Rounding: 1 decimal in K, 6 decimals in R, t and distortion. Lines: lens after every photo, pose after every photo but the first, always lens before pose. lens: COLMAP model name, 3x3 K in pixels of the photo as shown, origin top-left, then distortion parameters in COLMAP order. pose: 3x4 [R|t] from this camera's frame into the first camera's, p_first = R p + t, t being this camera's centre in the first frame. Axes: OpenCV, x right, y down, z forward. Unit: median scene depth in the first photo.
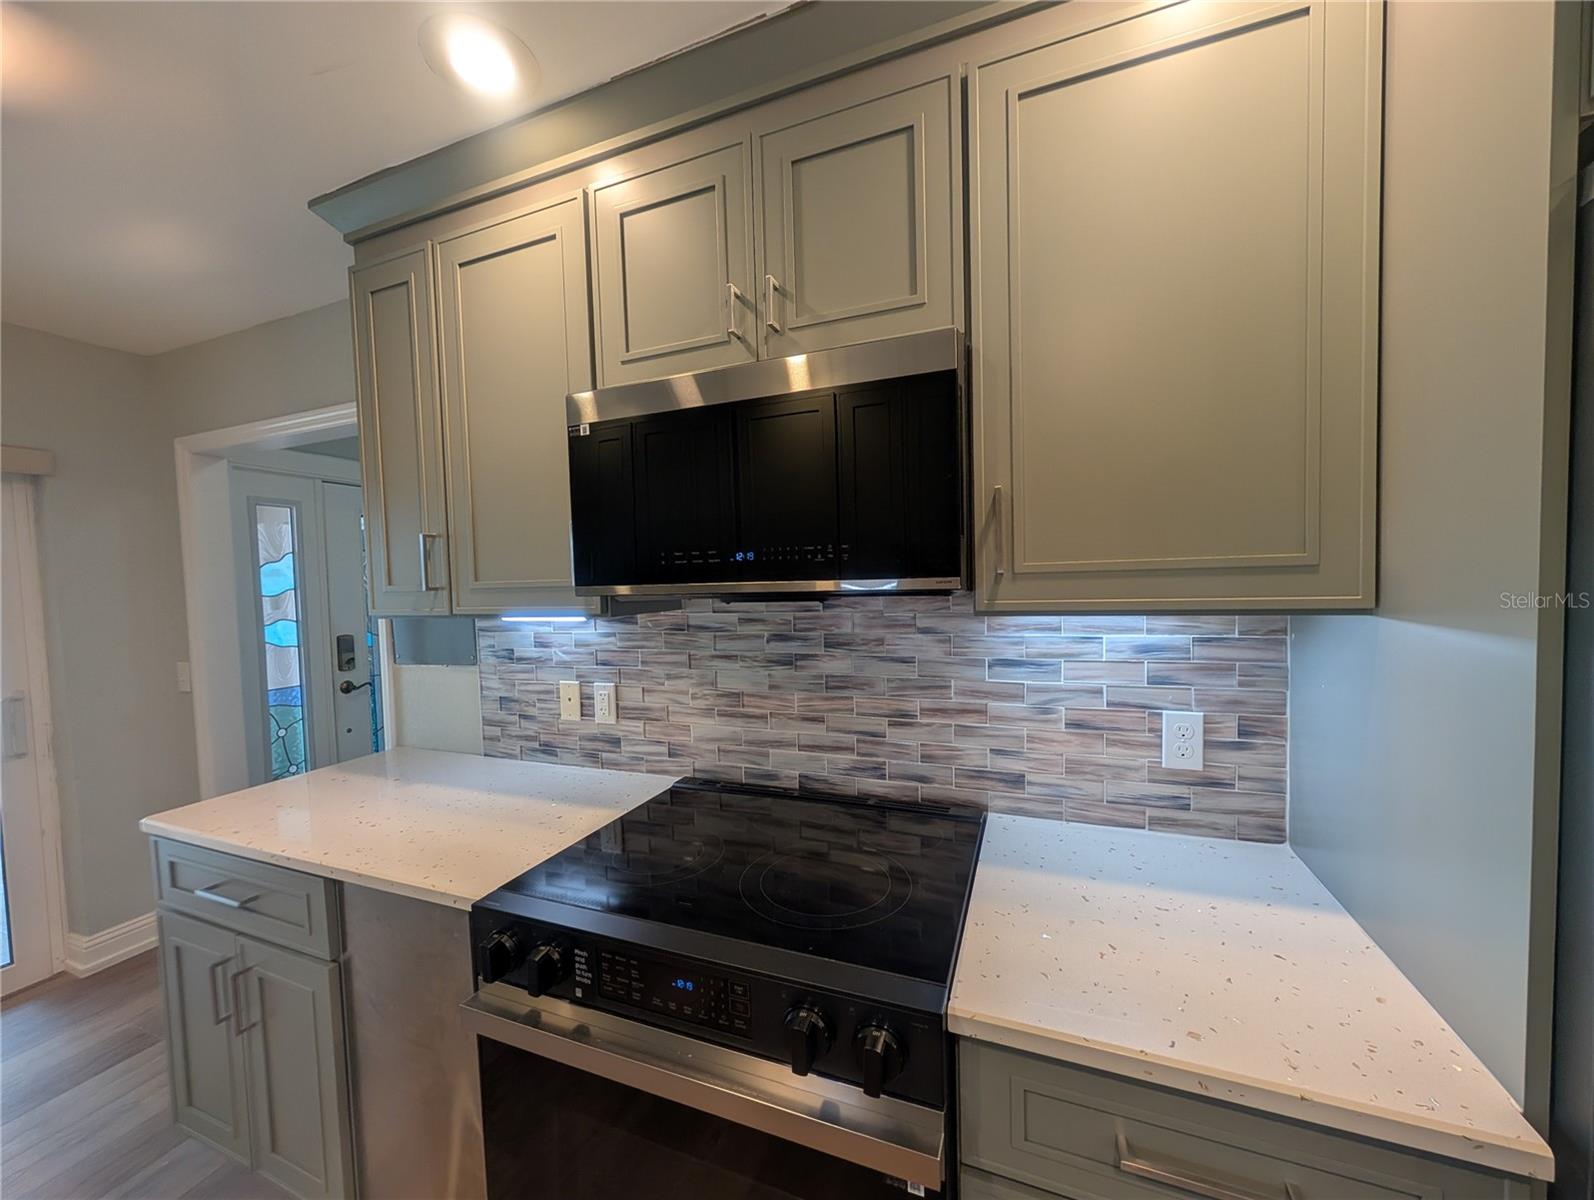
lens RADIAL K [[552.3, 0, 769.2], [0, 552.3, 626.1], [0, 0, 1]] dist [-0.006779, -0.000116]
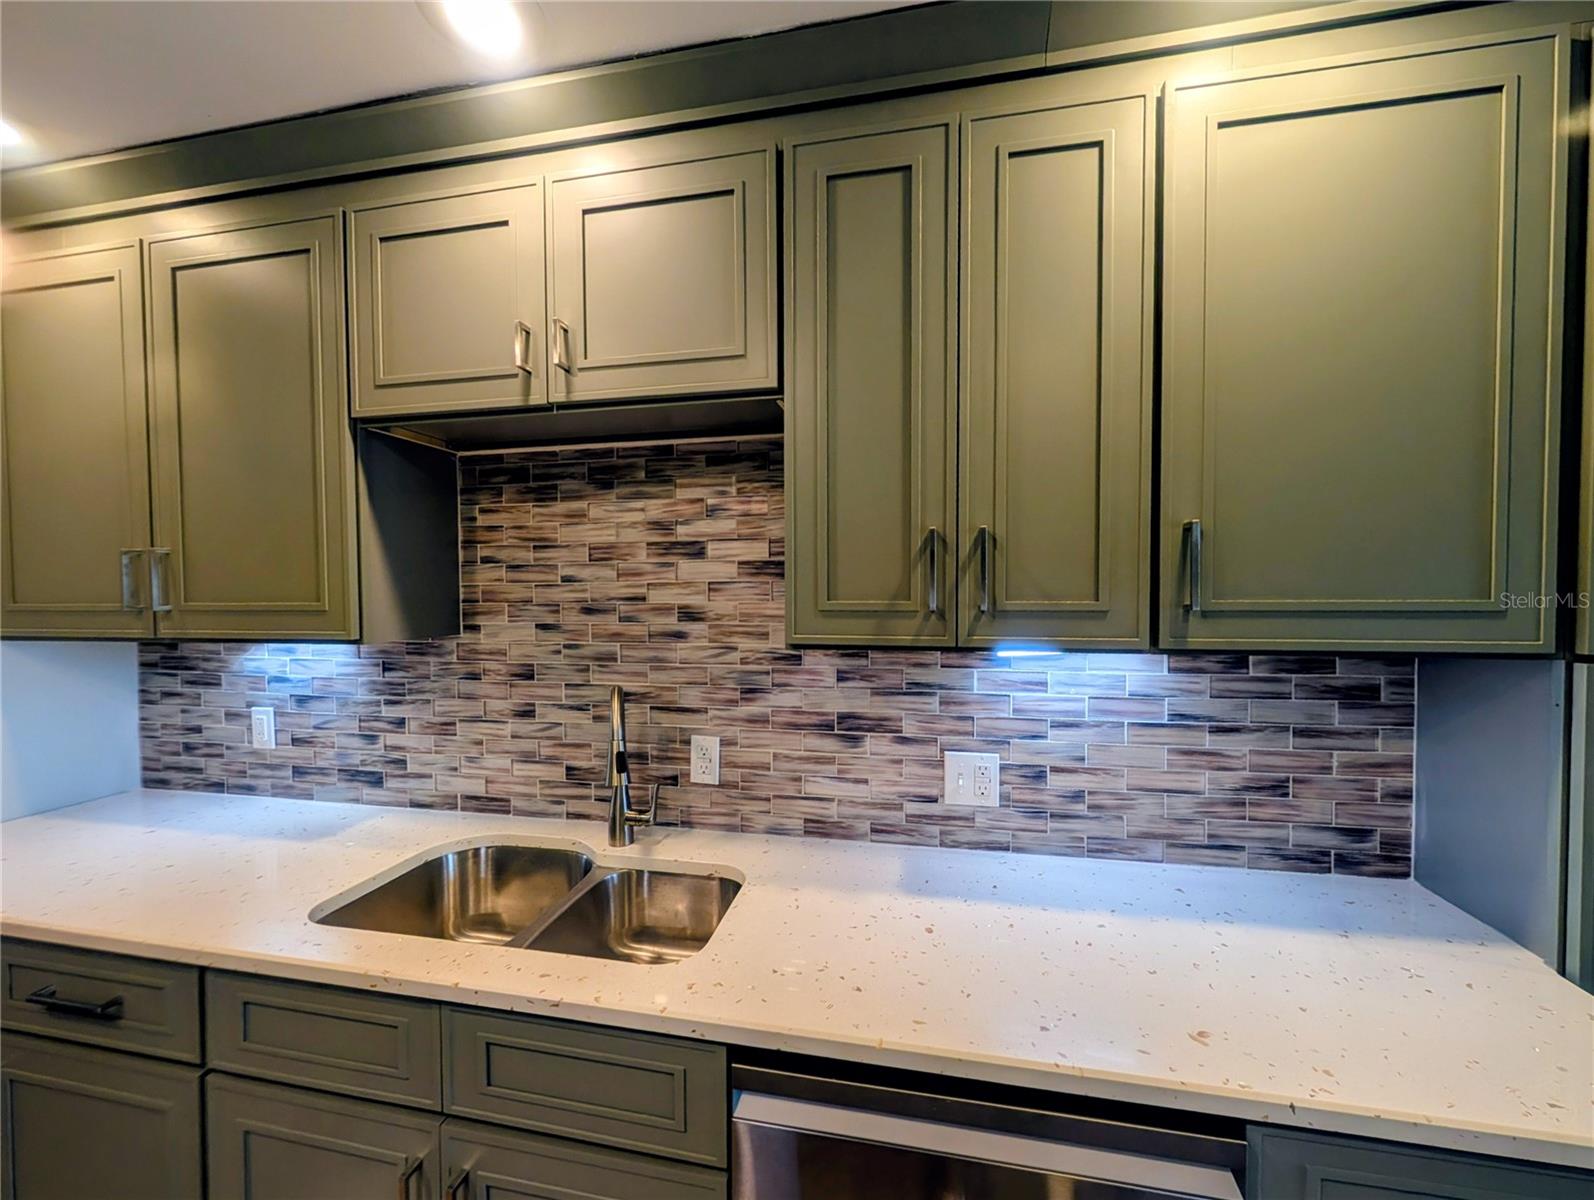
lens RADIAL K [[560.2, 0, 797.9], [0, 560.2, 644.0], [0, 0, 1]] dist [-0.000091, -0.000036]
pose [[0.984300, 0.019607, 0.175411, -0.183614], [-0.015322, 0.999551, -0.025750, -0.000439], [-0.175837, 0.022658, 0.984158, 0.068303]]
